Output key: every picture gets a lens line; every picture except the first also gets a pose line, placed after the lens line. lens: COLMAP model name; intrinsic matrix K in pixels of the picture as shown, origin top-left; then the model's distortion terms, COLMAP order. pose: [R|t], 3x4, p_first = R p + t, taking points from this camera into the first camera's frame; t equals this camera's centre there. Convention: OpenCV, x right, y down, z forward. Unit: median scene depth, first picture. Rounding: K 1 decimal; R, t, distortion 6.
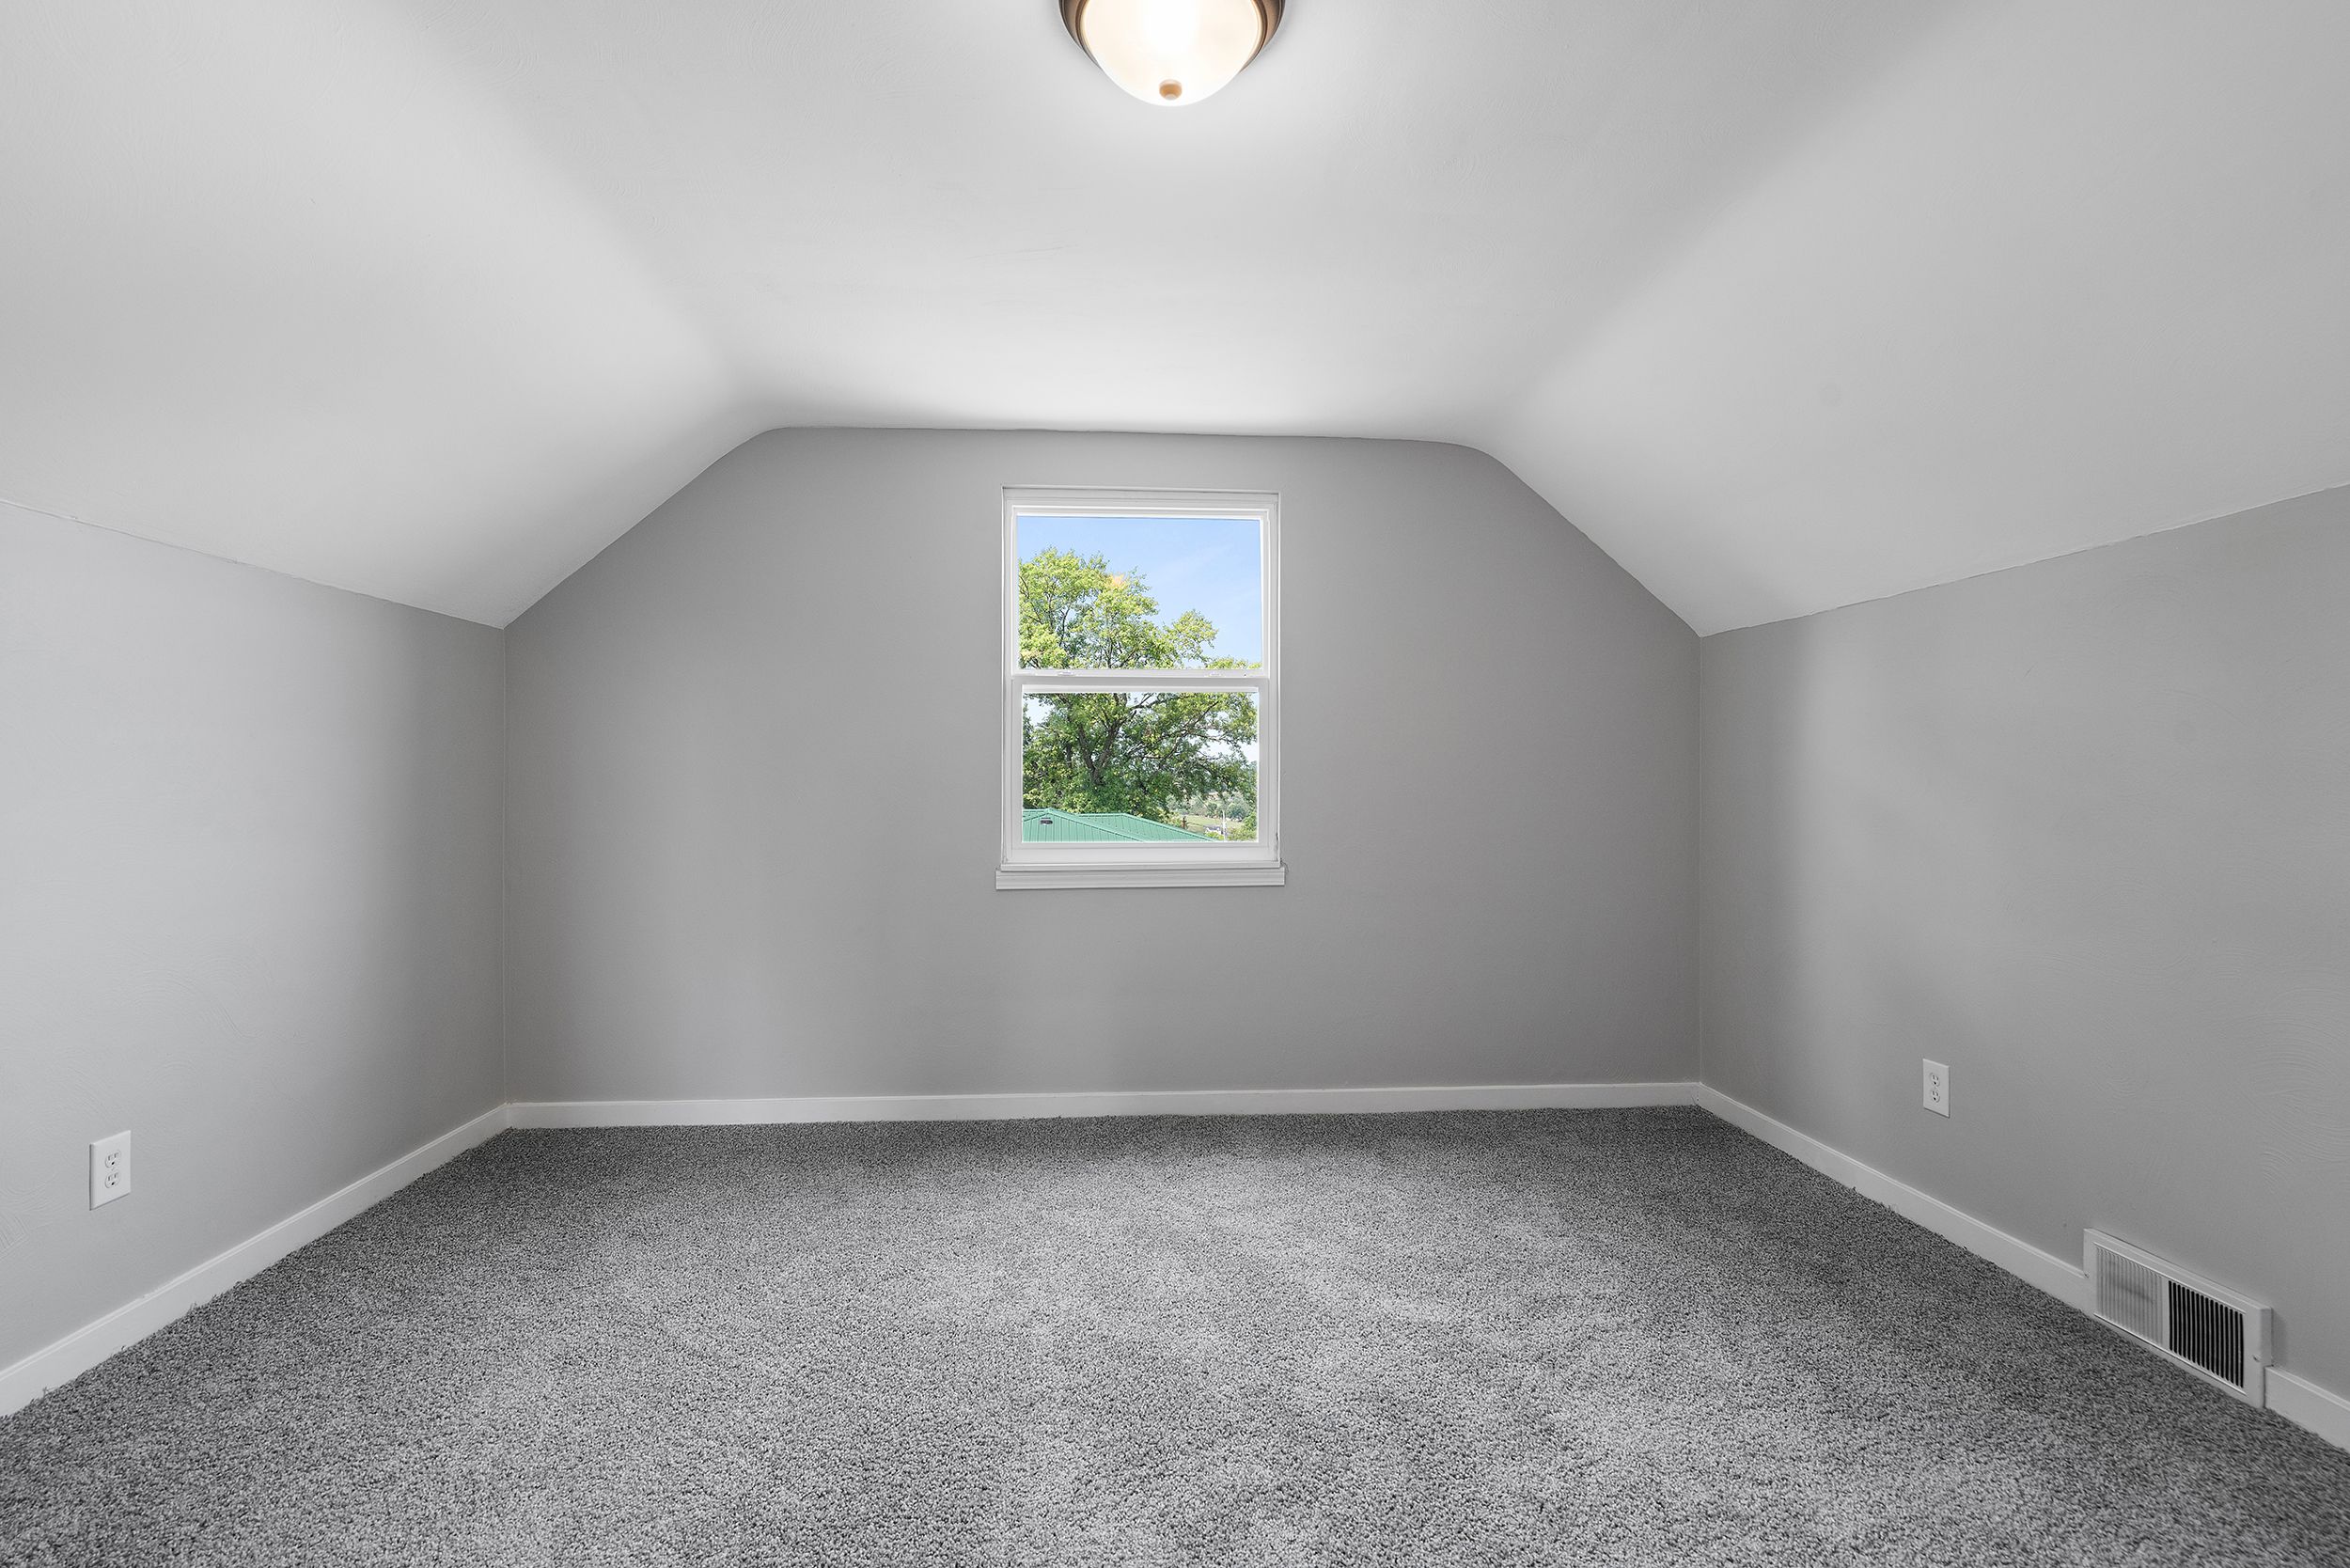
lens RADIAL K [[1078.7, 0, 1163.0], [0, 1078.7, 798.3], [0, 0, 1]] dist [-0.006432, 0.004769]
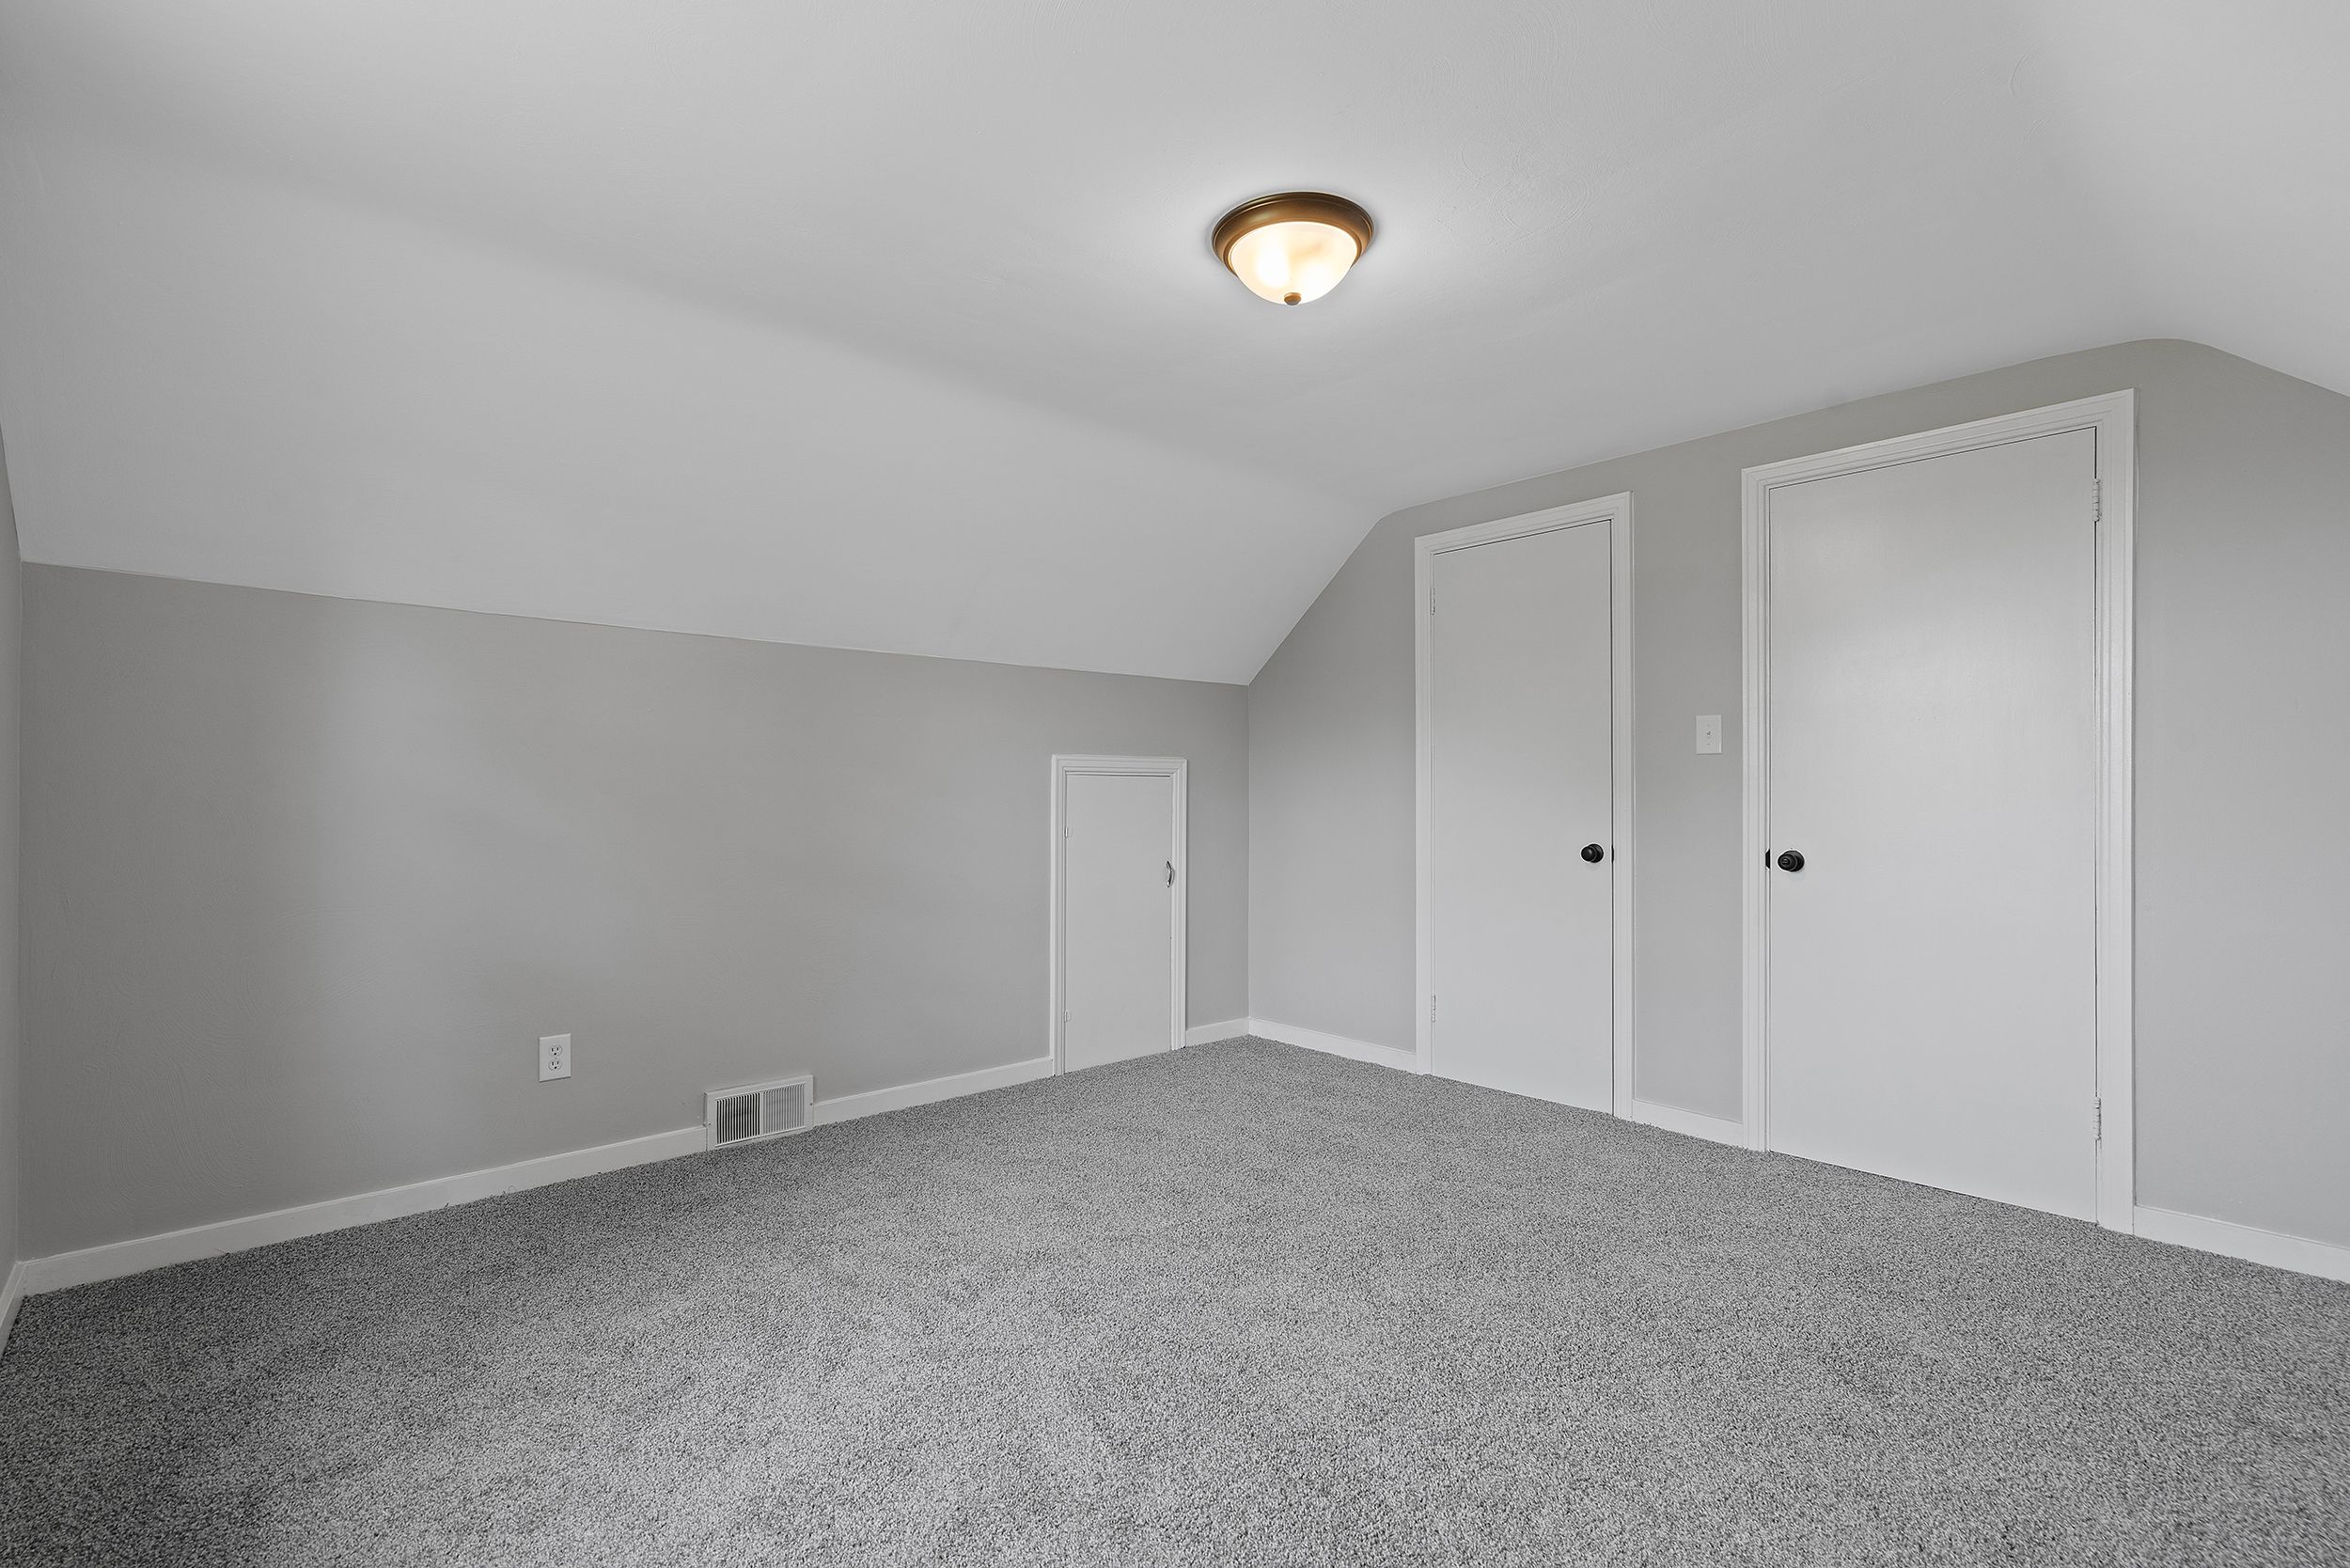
lens RADIAL K [[1078.7, 0, 1168.3], [0, 1078.7, 778.0], [0, 0, 1]] dist [-0.006432, 0.004769]
pose [[-0.622748, 0.007150, 0.782390, -0.502283], [0.004503, 0.999974, -0.005554, -0.018909], [-0.782409, 0.000064, -0.622764, 1.008934]]
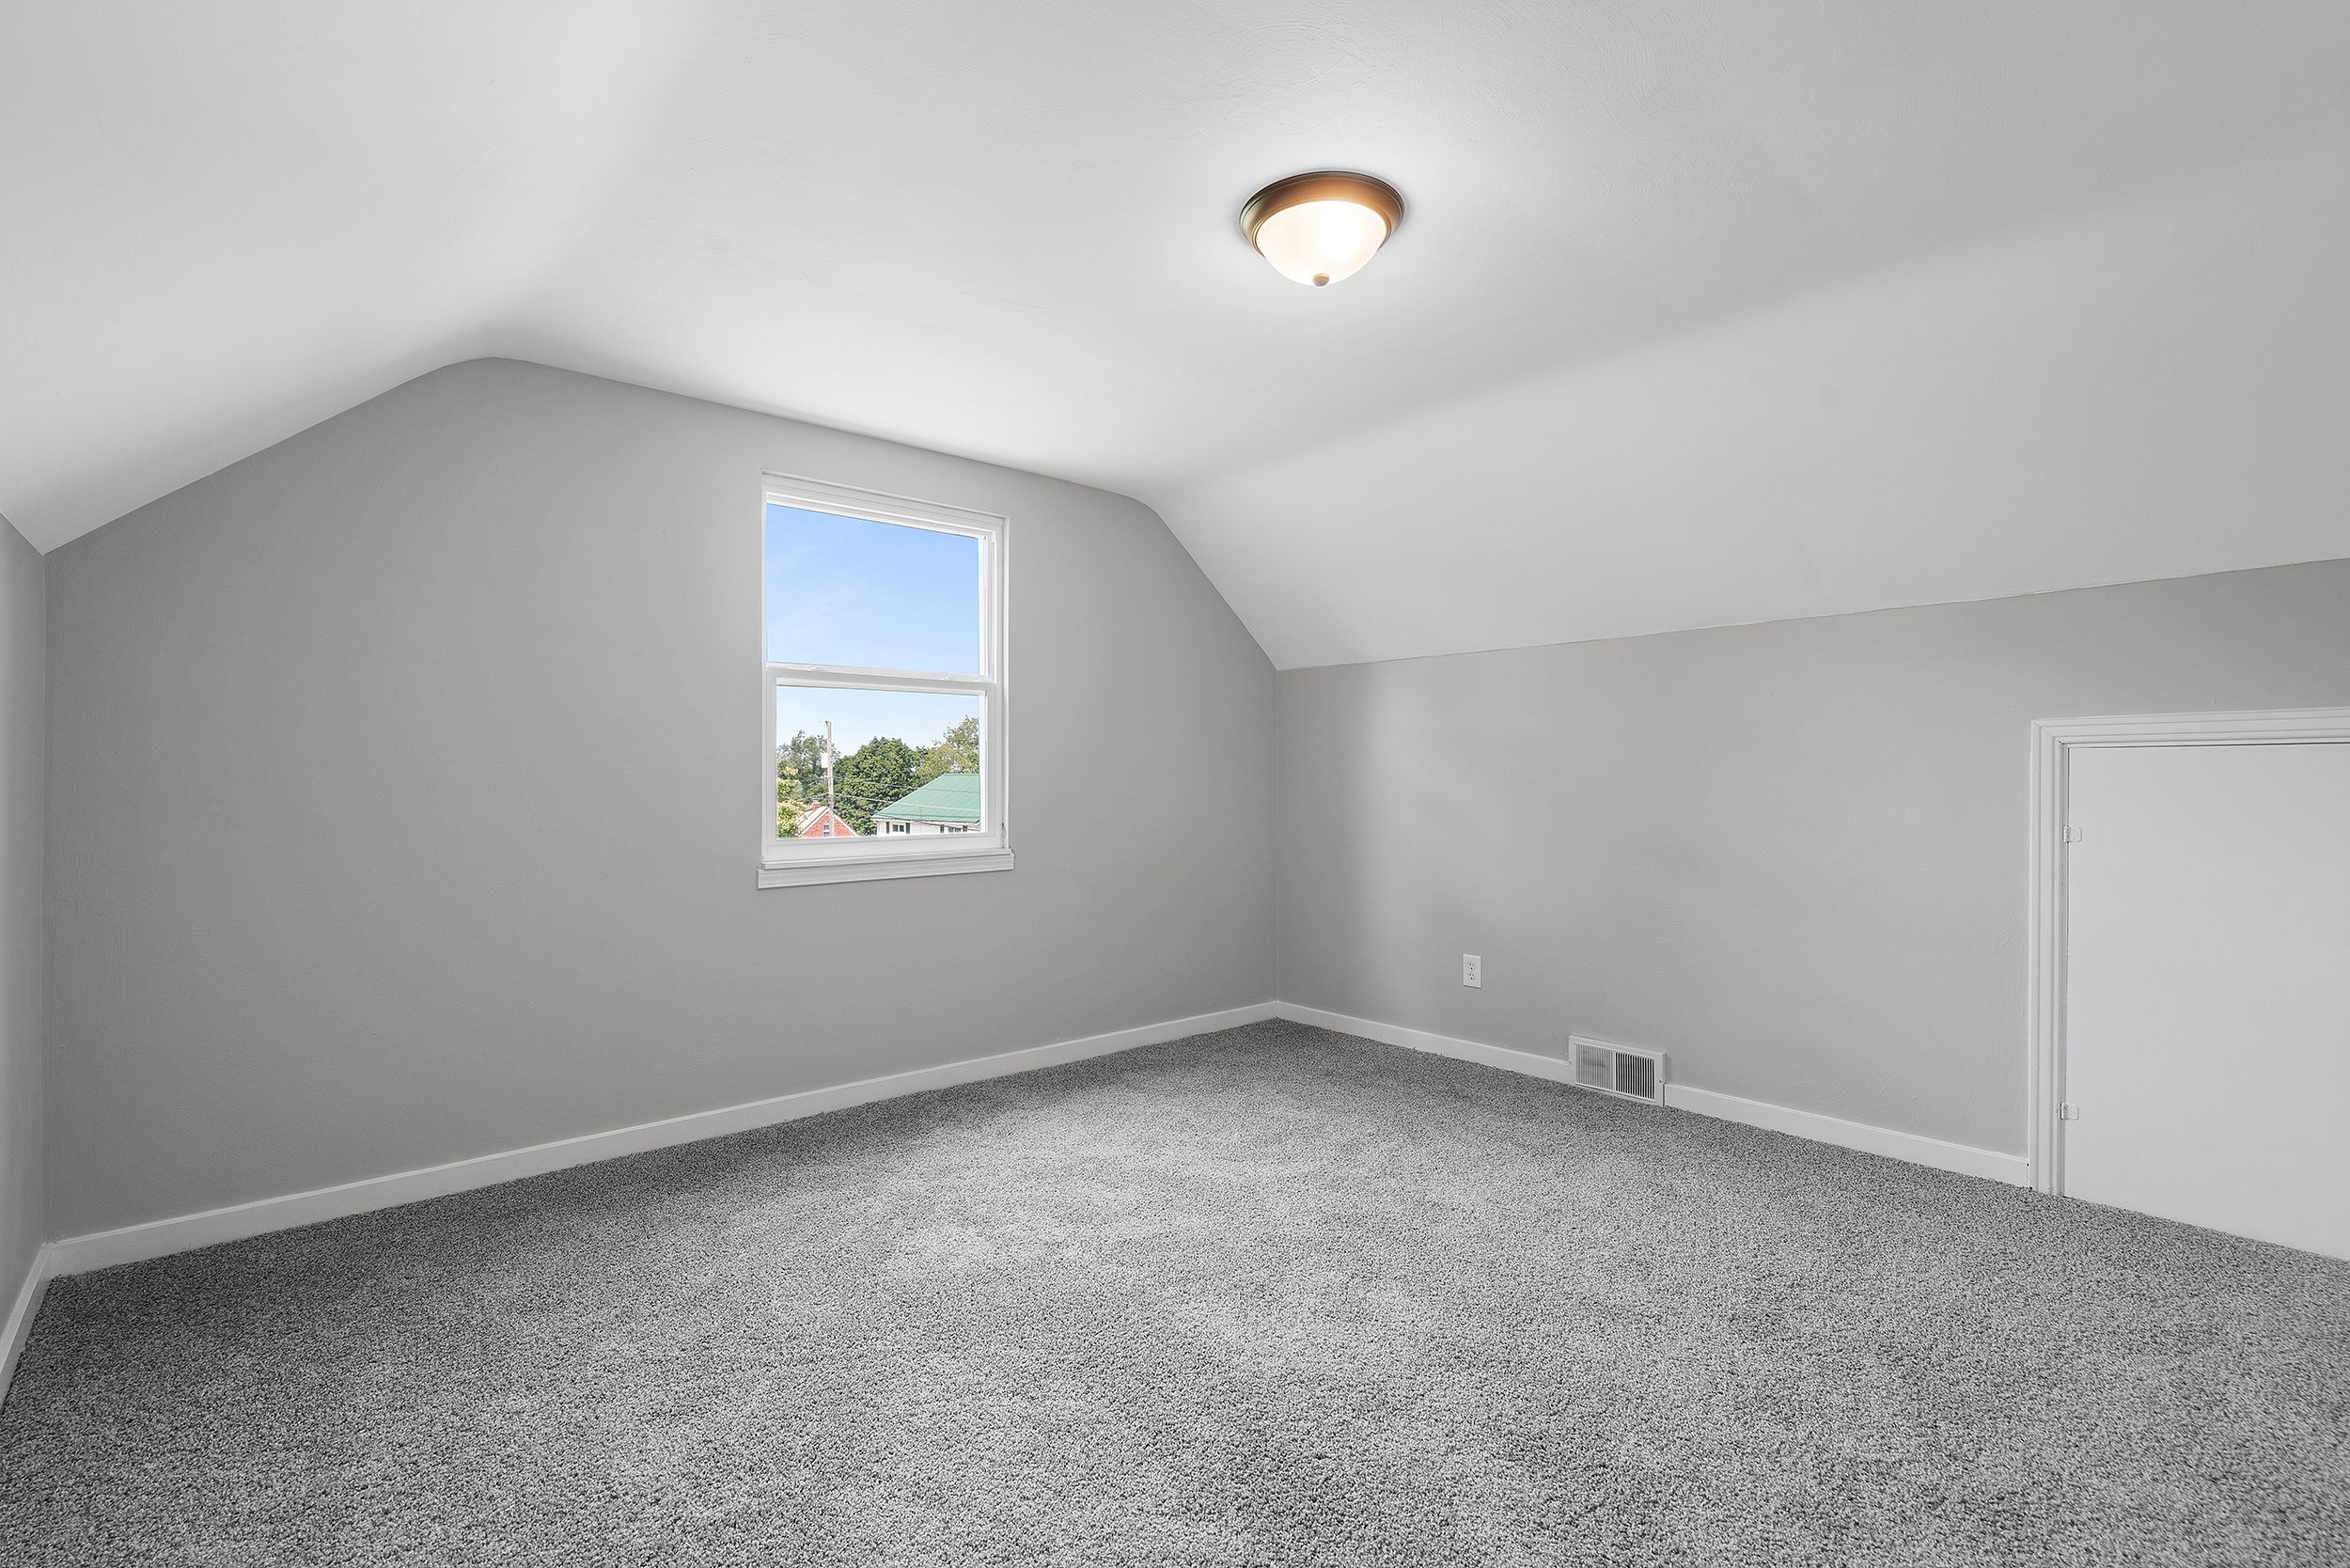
lens RADIAL K [[1078.7, 0, 1186.1], [0, 1078.7, 781.2], [0, 0, 1]] dist [-0.006432, 0.004769]
pose [[0.787488, -0.000599, 0.616330, -0.494761], [0.006357, 0.999954, -0.007151, -0.001844], [-0.616297, 0.009550, 0.787456, 0.006461]]
